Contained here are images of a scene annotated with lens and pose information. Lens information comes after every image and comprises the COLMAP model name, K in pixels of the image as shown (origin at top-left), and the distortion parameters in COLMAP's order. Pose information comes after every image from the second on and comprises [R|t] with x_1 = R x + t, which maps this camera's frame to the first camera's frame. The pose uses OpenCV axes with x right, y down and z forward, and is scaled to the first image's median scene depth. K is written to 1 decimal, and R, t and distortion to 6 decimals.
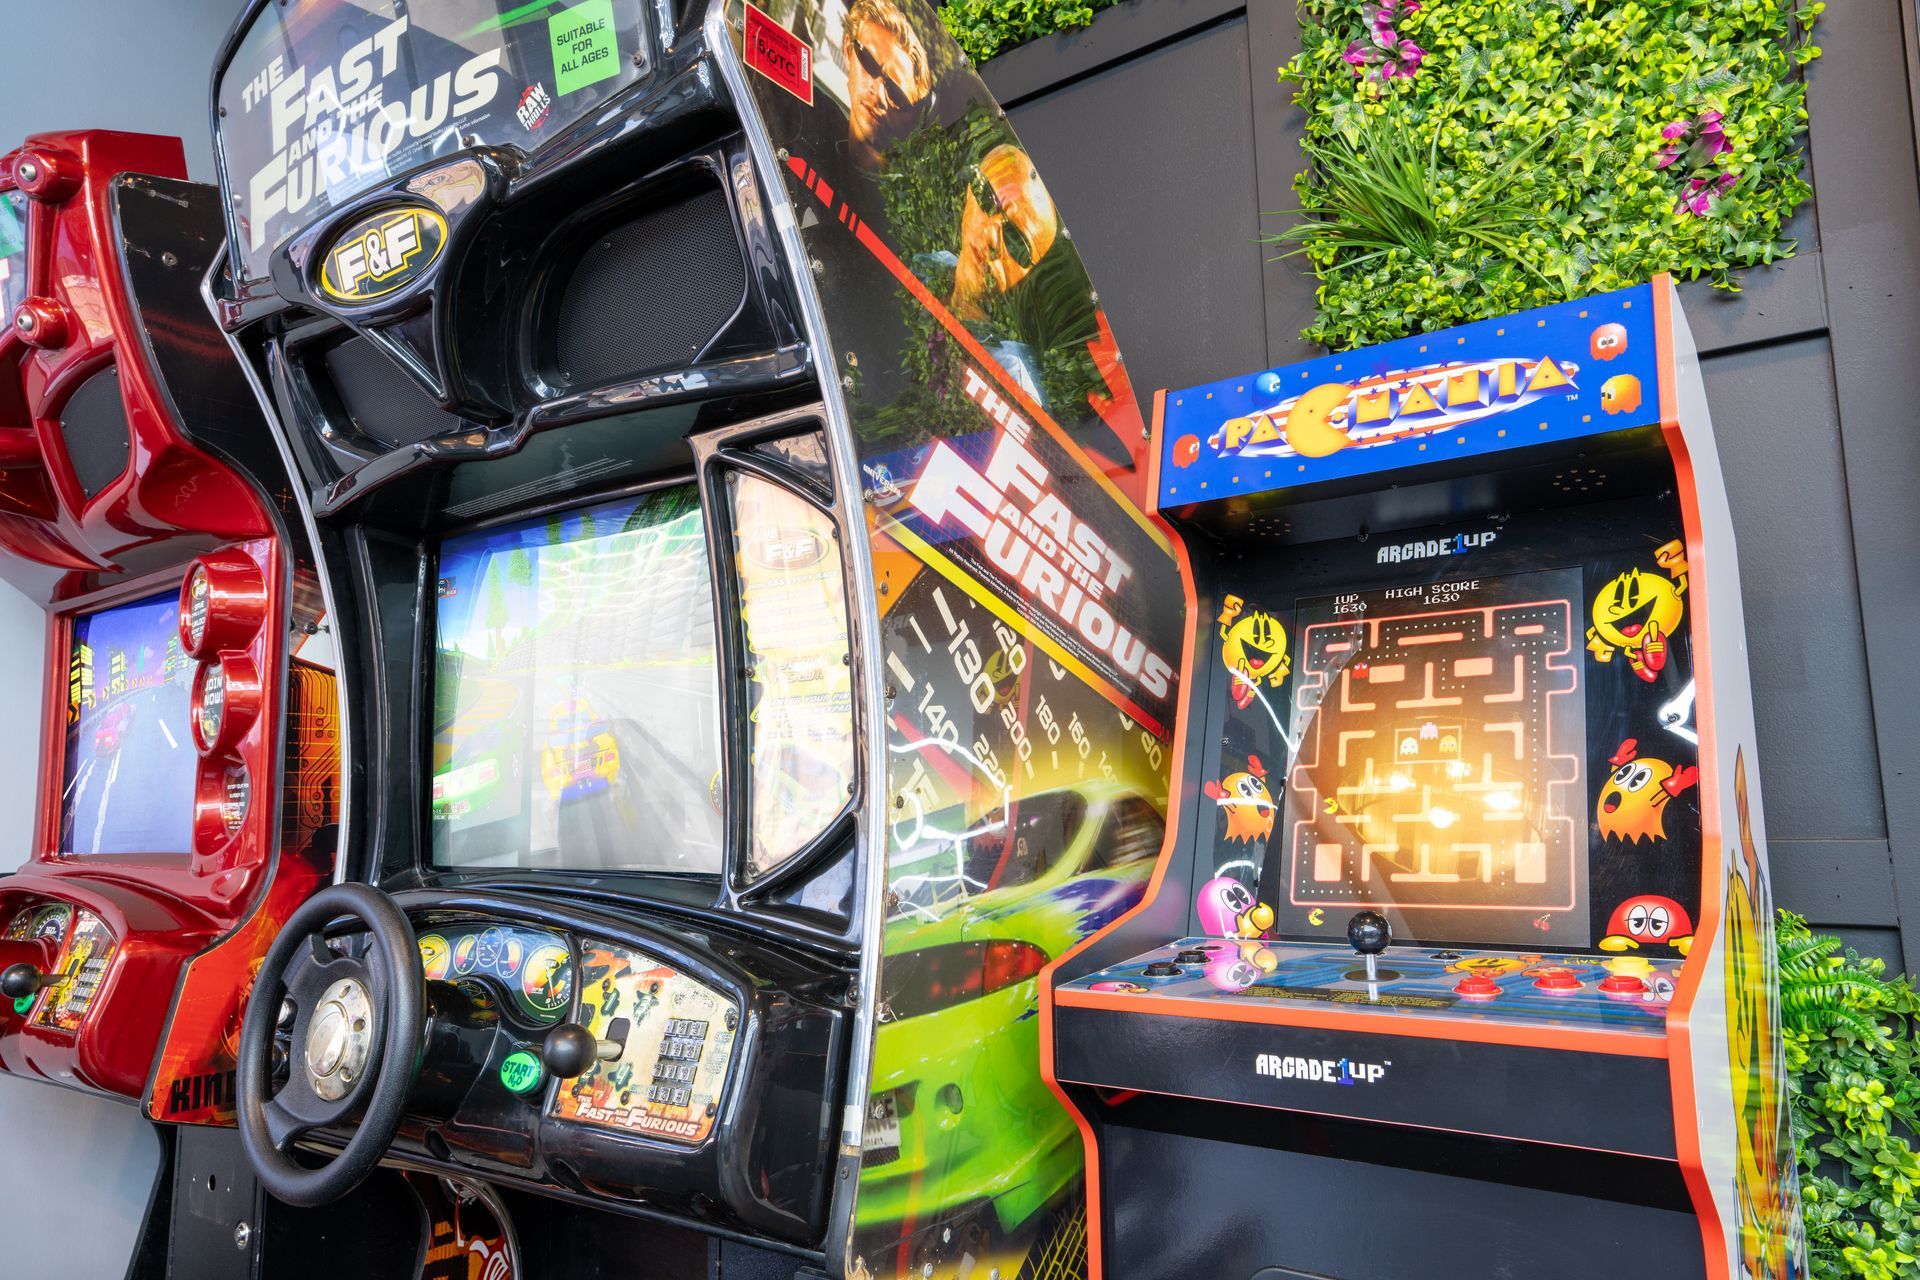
lens RADIAL K [[1267.6, 0, 971.1], [0, 1267.6, 642.0], [0, 0, 1]] dist [-0.038226, 0.048137]
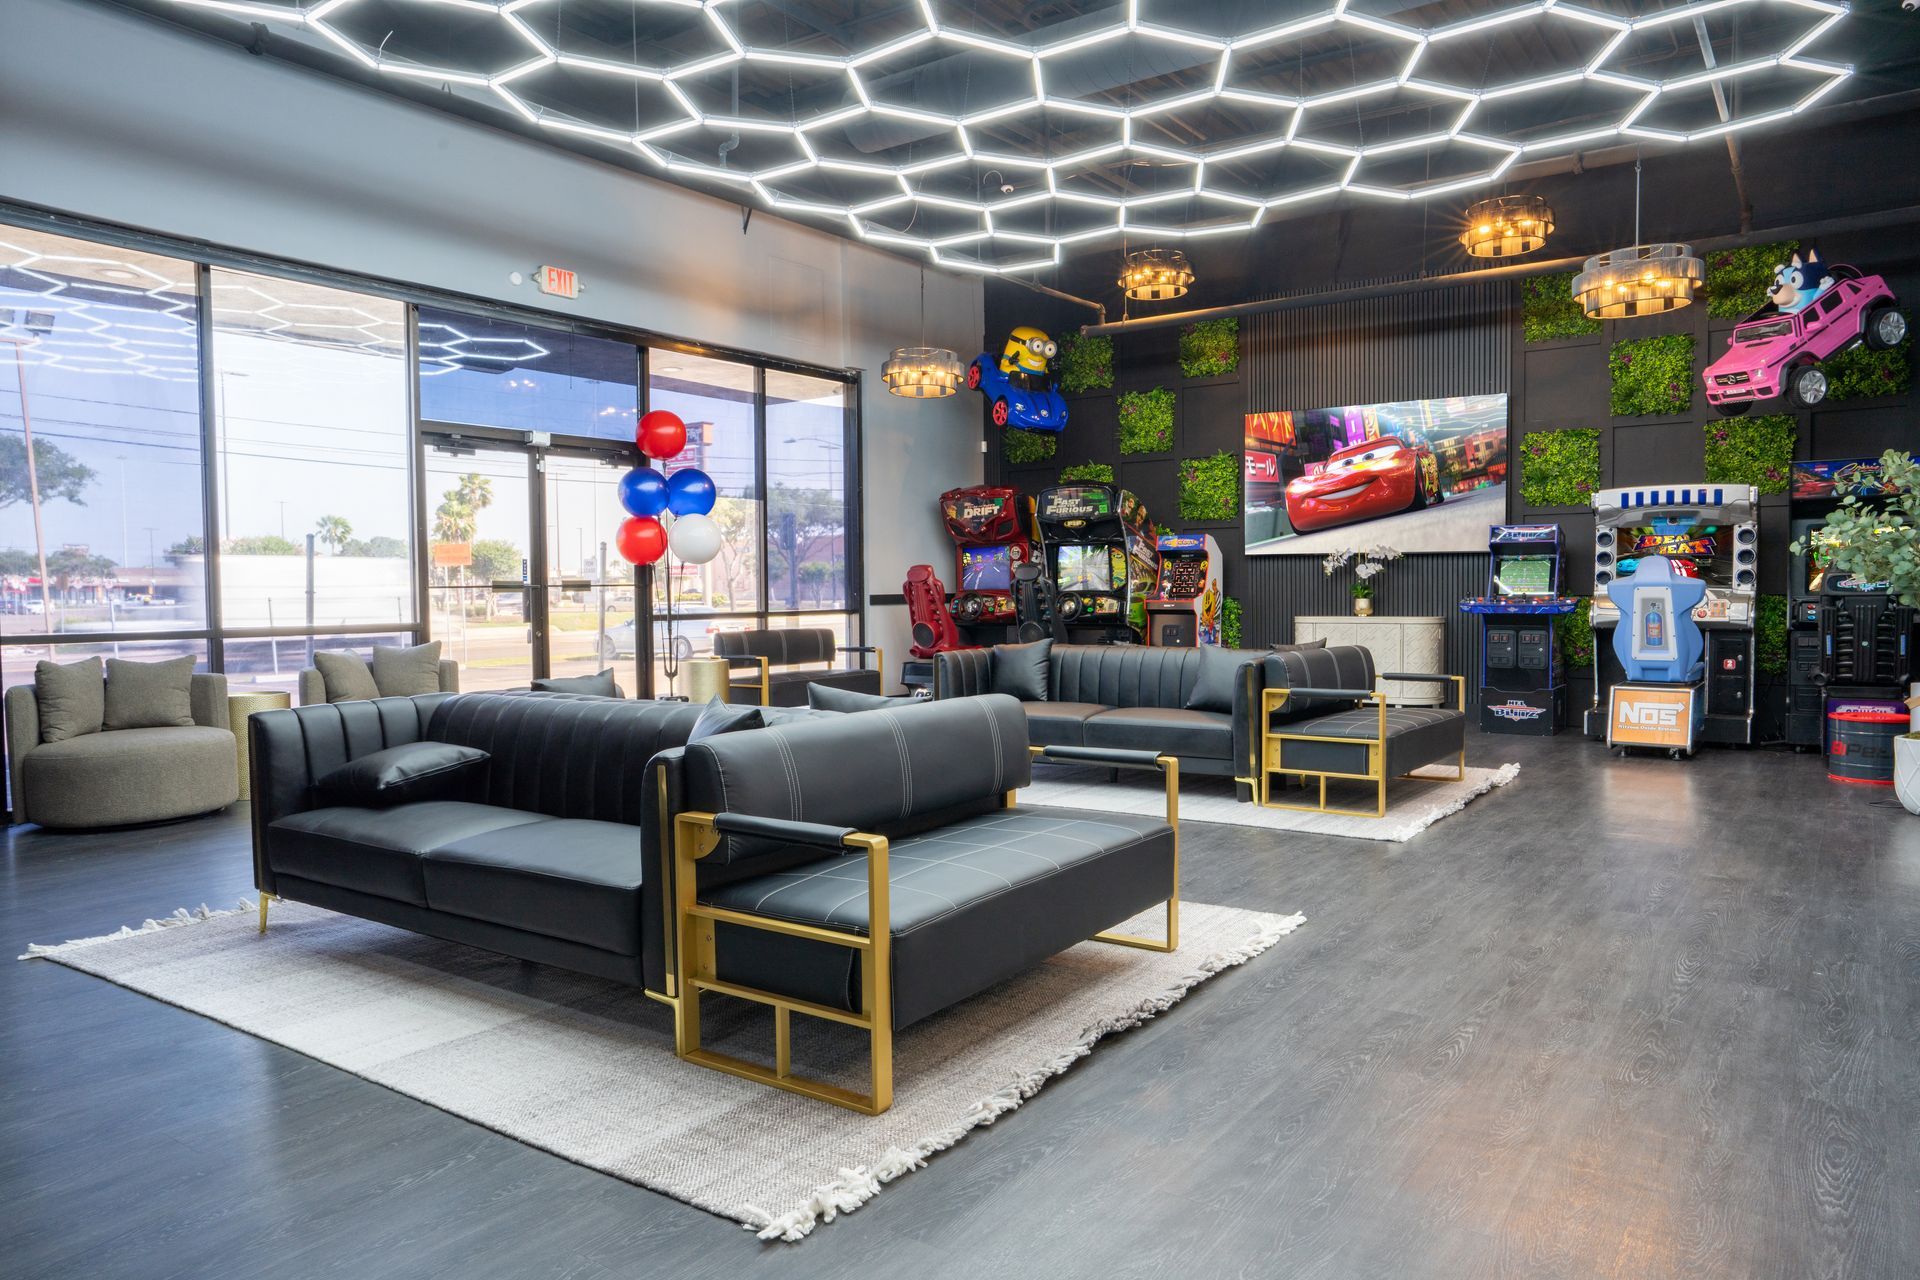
lens RADIAL K [[1267.6, 0, 967.9], [0, 1267.6, 642.7], [0, 0, 1]] dist [-0.038226, 0.048137]
pose [[0.999798, 0.013787, 0.014603, -1.380036], [-0.016091, 0.985010, 0.171747, -1.031361], [-0.012016, -0.171948, 0.985033, -8.328261]]
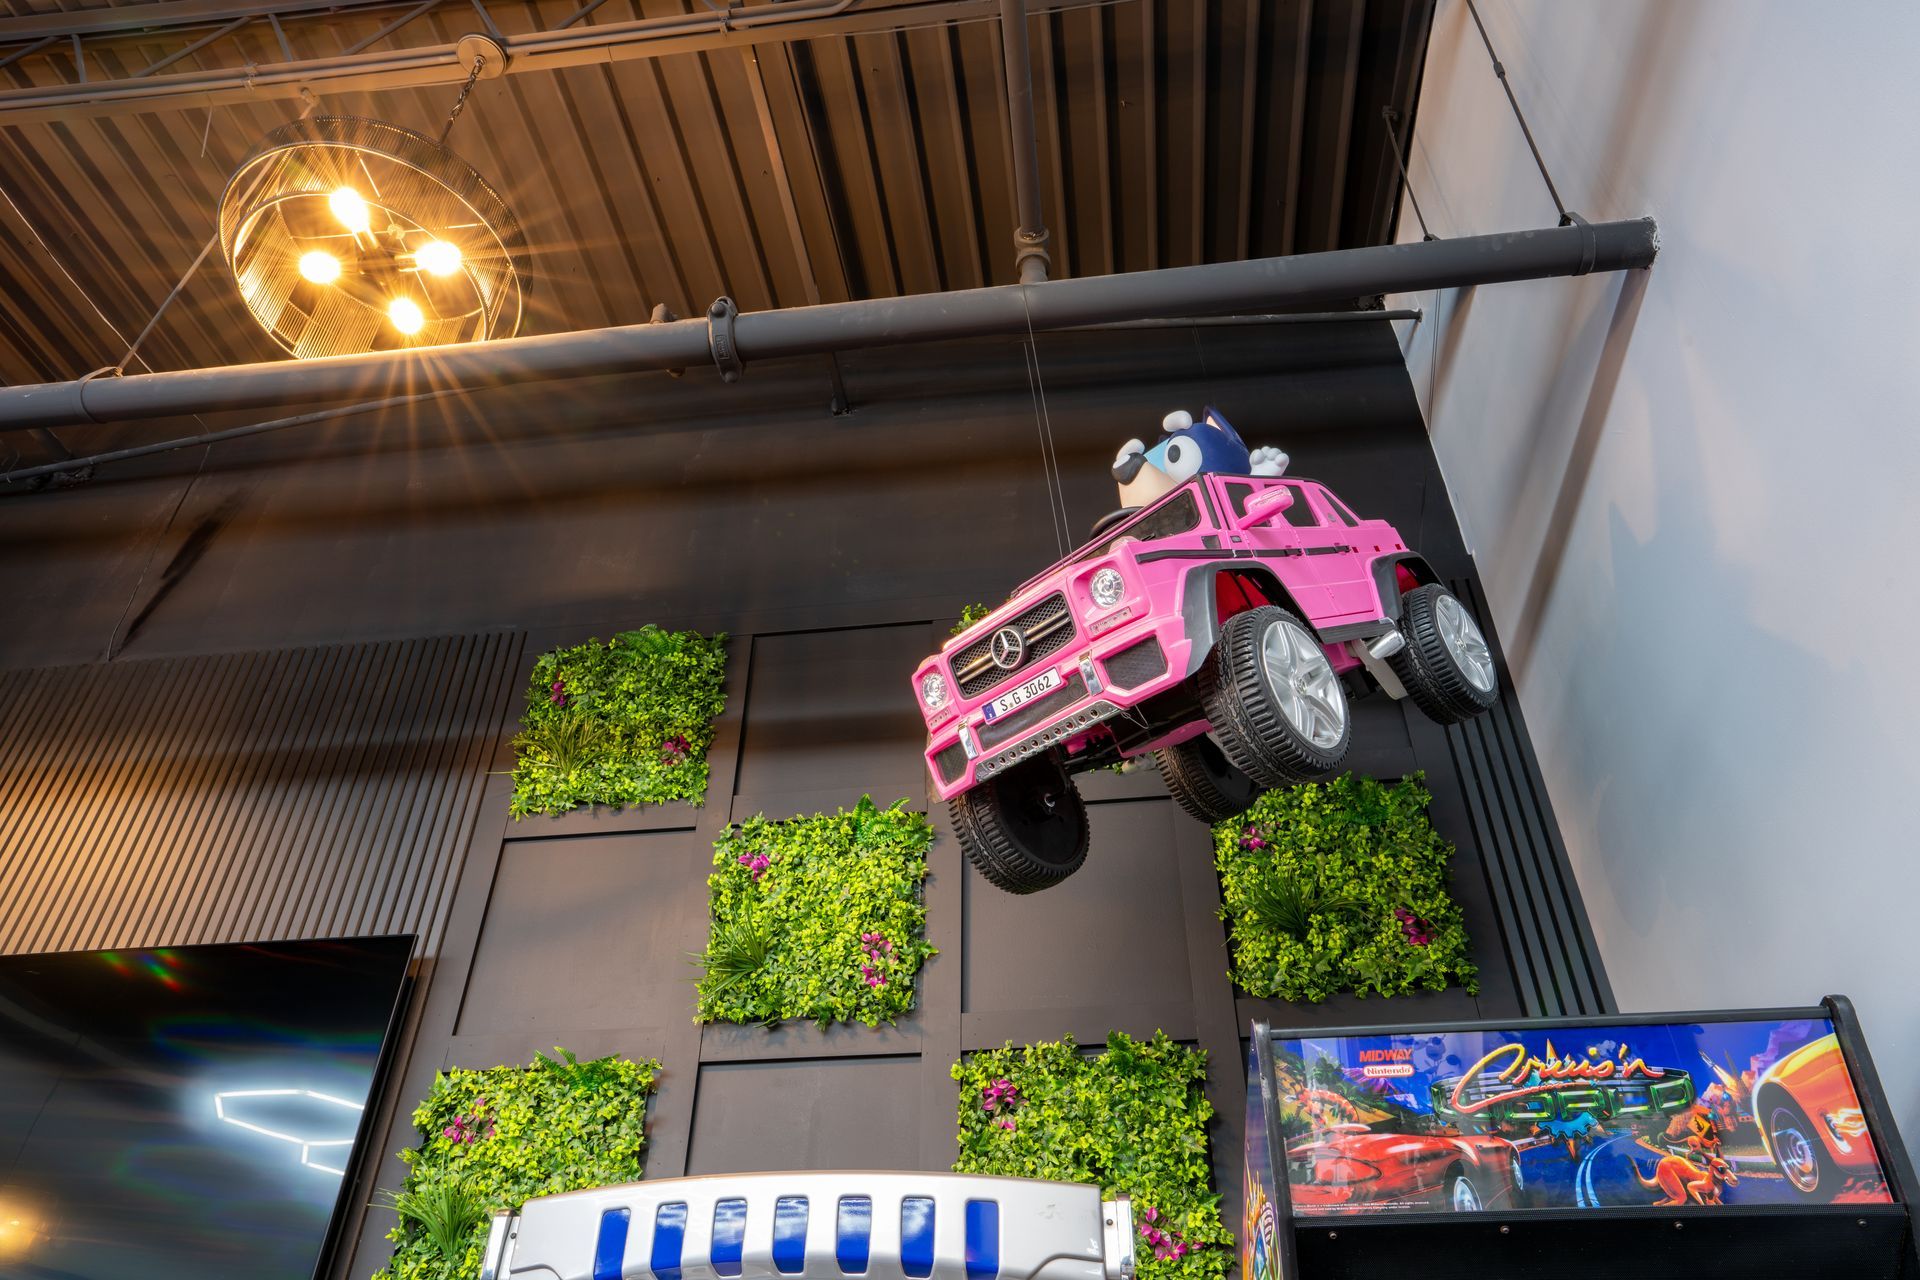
lens RADIAL K [[1267.6, 0, 971.0], [0, 1267.6, 647.8], [0, 0, 1]] dist [-0.038226, 0.048137]
pose [[0.875849, 0.320487, 0.360800, 2.129350], [-0.084615, 0.838044, -0.539001, -0.465538], [-0.475109, 0.441554, 0.761118, -2.761752]]
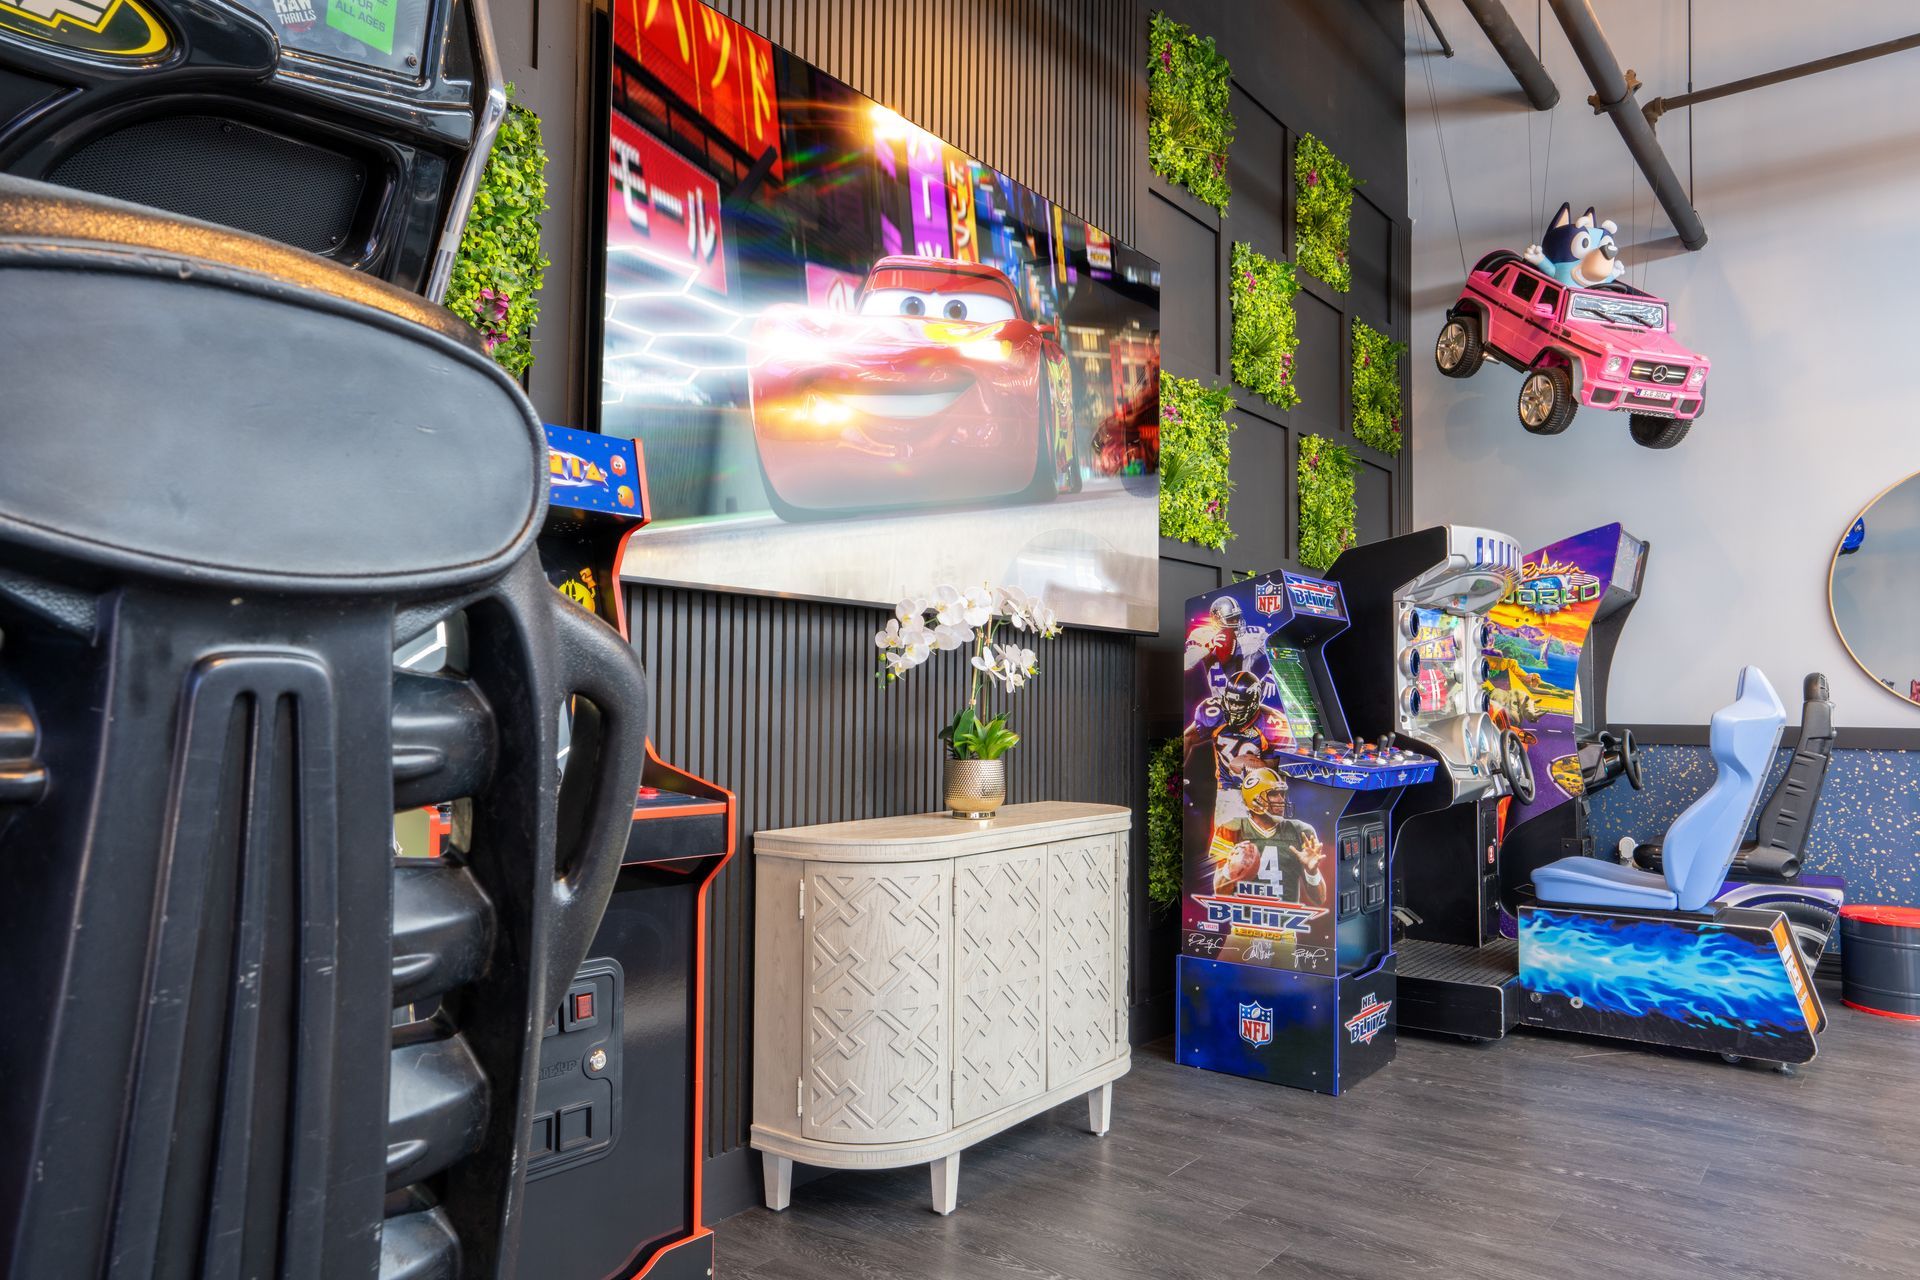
lens RADIAL K [[1267.6, 0, 967.1], [0, 1267.6, 649.3], [0, 0, 1]] dist [-0.038226, 0.048137]
pose [[0.028065, 0.066661, 0.997381, -1.208593], [-0.135323, 0.988842, -0.062283, 0.074286], [-0.990404, -0.133221, 0.036772, 0.325643]]
